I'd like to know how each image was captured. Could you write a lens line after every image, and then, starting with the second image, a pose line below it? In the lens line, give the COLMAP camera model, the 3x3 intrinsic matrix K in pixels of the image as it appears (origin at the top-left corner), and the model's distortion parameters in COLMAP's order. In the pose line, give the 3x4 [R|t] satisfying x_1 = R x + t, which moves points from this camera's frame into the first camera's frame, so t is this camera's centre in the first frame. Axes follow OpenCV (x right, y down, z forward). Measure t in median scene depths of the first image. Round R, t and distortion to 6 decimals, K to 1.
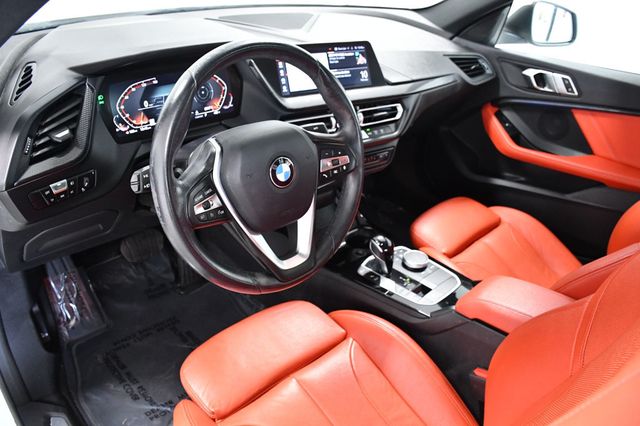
lens RADIAL K [[489.7, 0, 320.8], [0, 489.7, 243.5], [0, 0, 1]] dist [-0.142744, 0.089838]
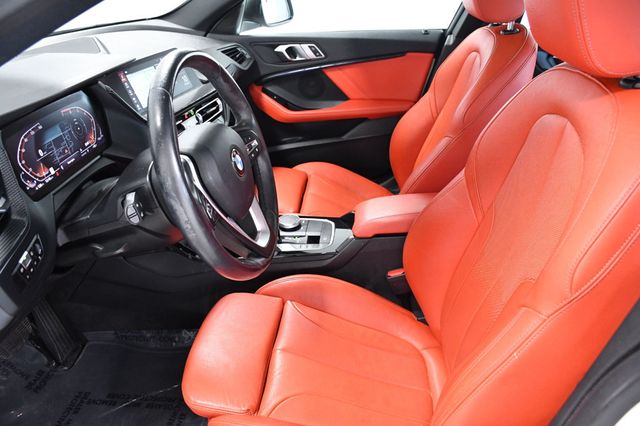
lens RADIAL K [[489.7, 0, 320.8], [0, 489.7, 243.5], [0, 0, 1]] dist [-0.142744, 0.089838]
pose [[0.755051, -0.396695, 0.522046, -0.303879], [0.400715, 0.909396, 0.111471, -0.015352], [-0.518966, 0.125026, 0.845602, 0.001084]]
